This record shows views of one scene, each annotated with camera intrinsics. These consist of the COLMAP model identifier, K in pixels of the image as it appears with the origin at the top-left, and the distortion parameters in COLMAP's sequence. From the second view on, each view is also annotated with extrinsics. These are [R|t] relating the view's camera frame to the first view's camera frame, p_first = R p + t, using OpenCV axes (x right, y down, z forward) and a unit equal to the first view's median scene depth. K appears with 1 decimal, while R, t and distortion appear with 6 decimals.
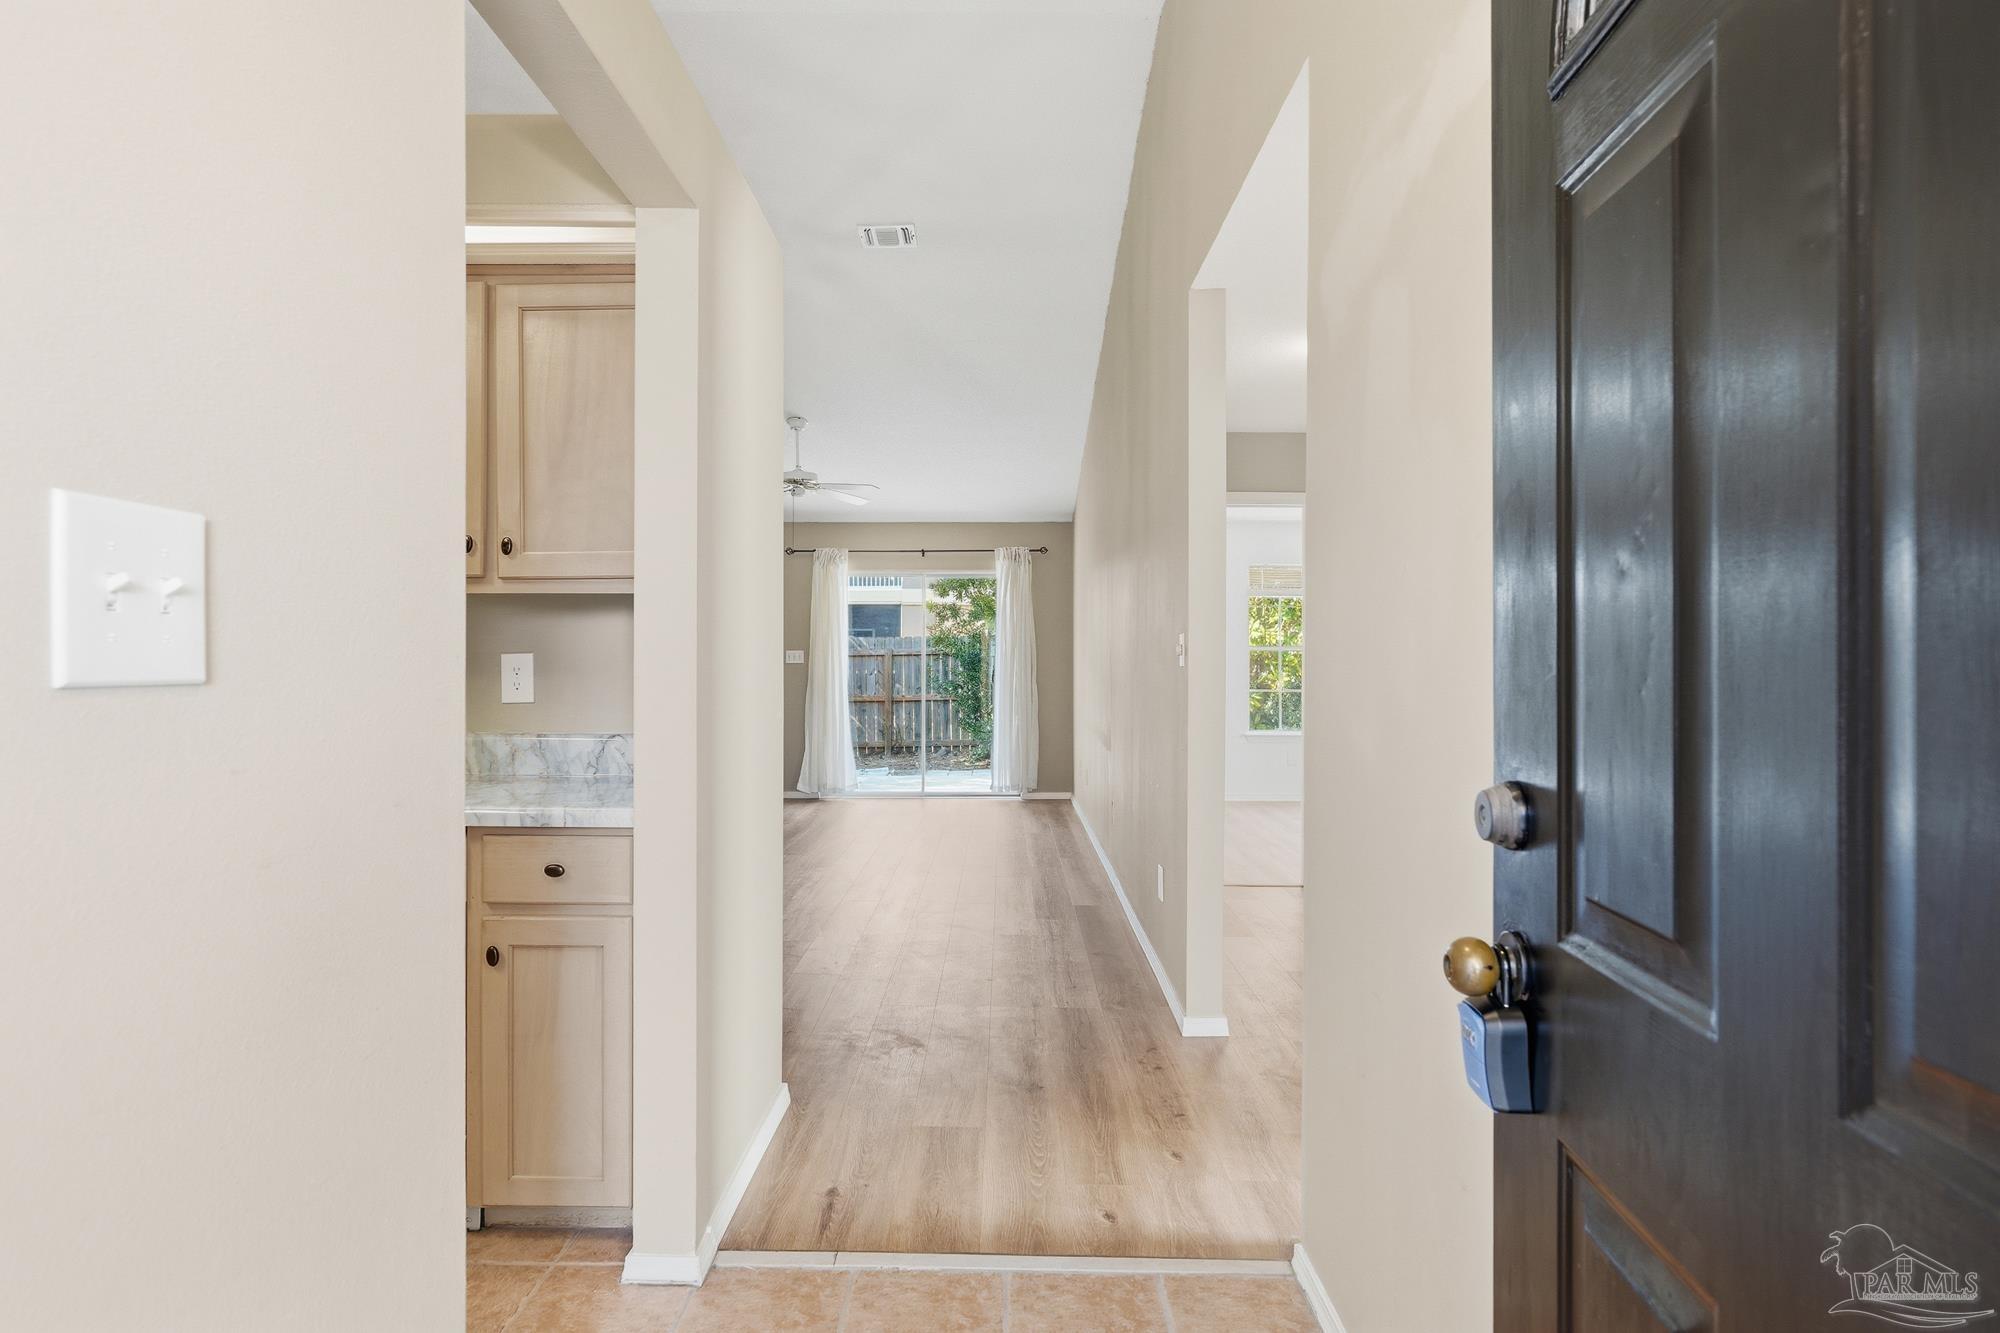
lens RADIAL K [[1194.4, 0, 999.5], [0, 1194.4, 649.3], [0, 0, 1]] dist [0.005544, 0.000175]
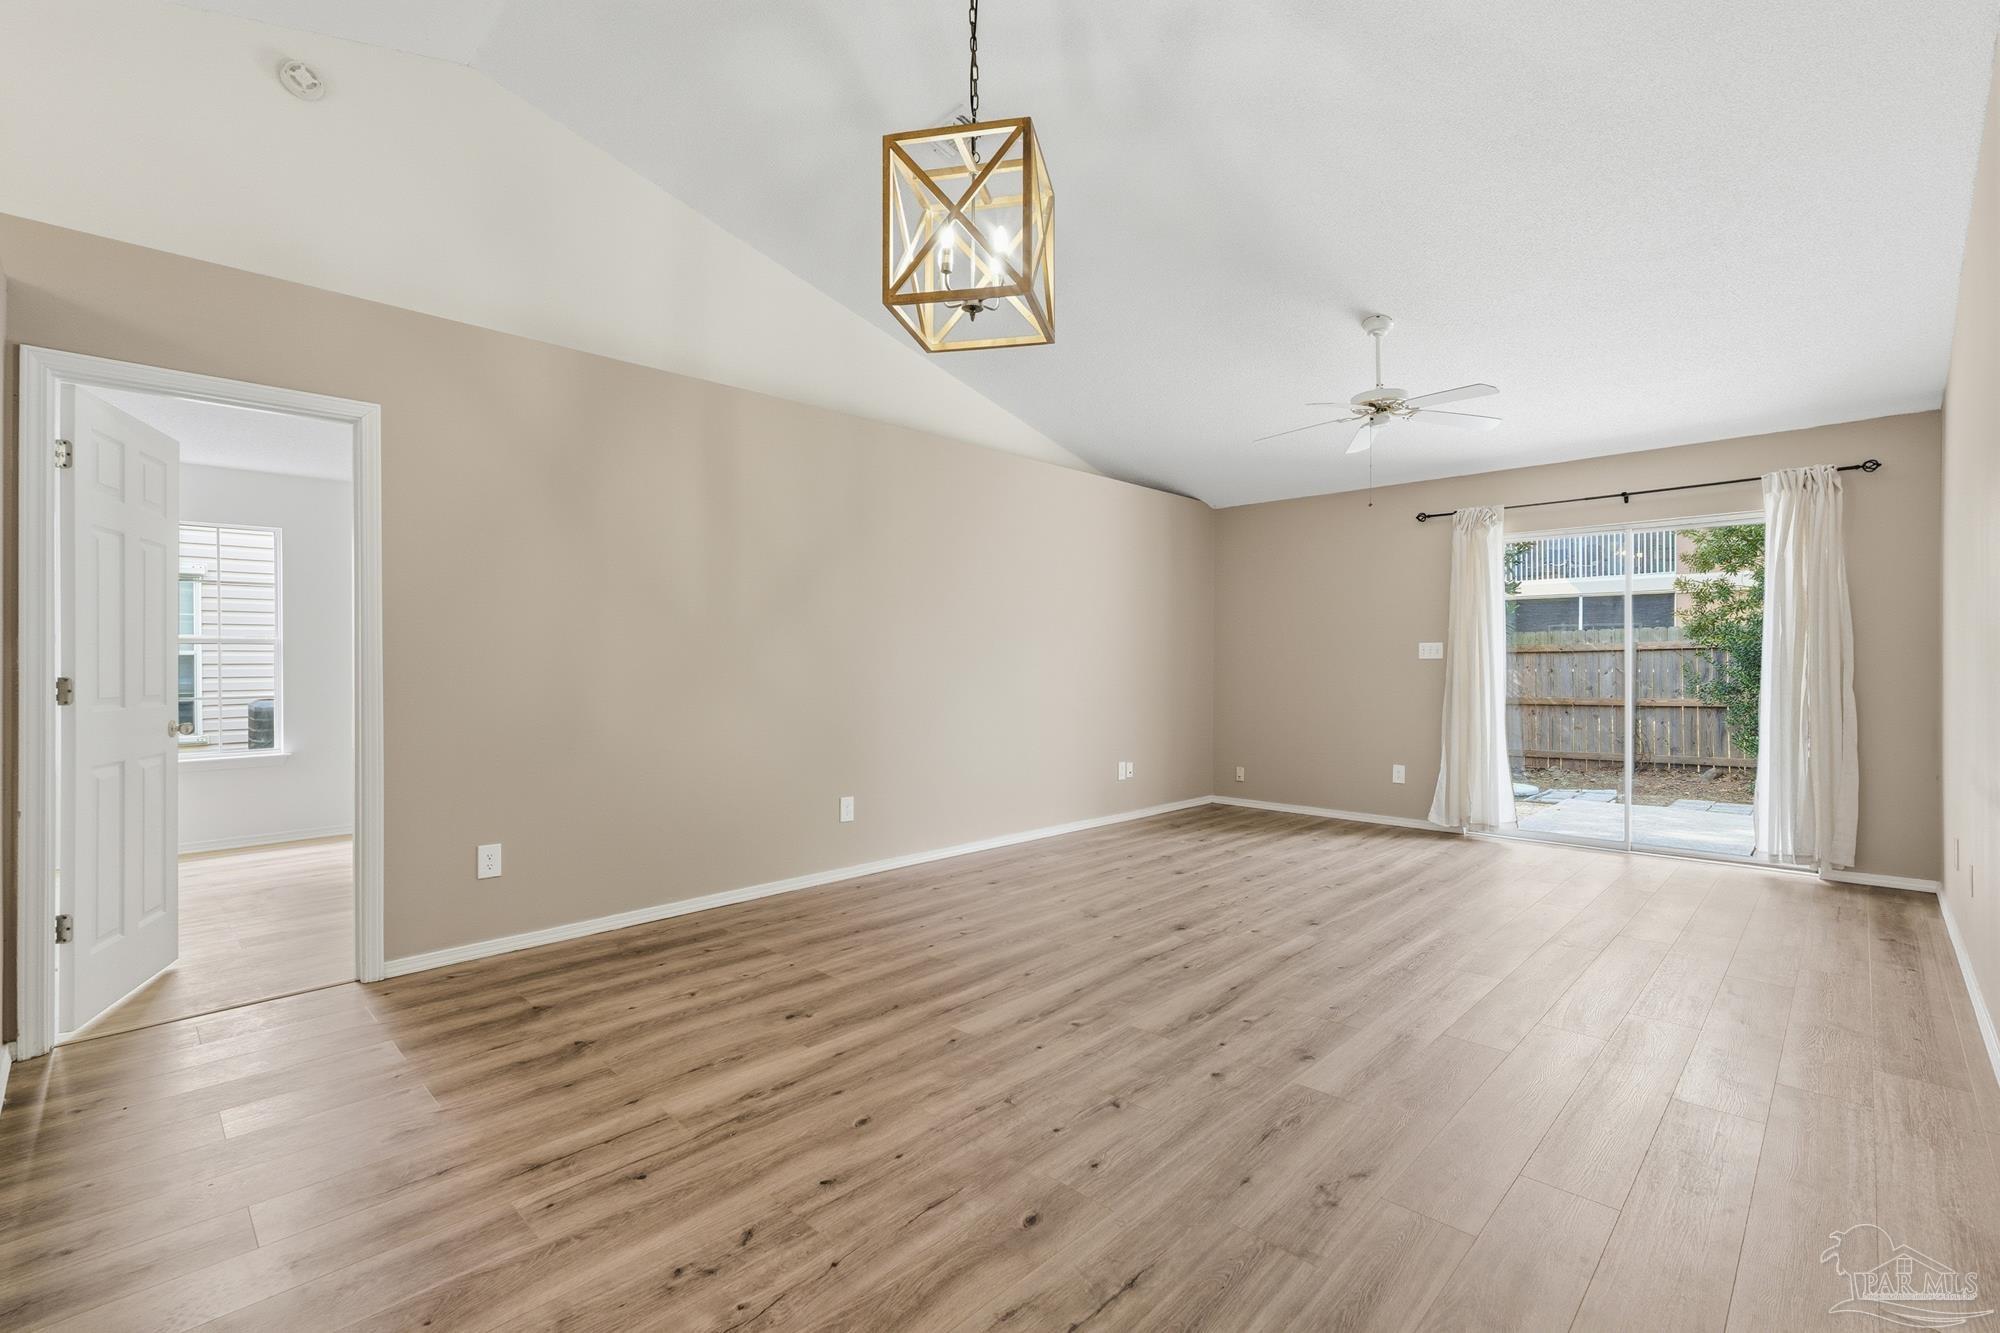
lens RADIAL K [[907.4, 0, 989.1], [0, 907.4, 665.4], [0, 0, 1]] dist [-0.002437, 0.004386]
pose [[0.720452, -0.002583, -0.693500, 0.034722], [0.010862, 0.999912, 0.007561, 0.008456], [0.693420, -0.012980, 0.720417, 0.368431]]
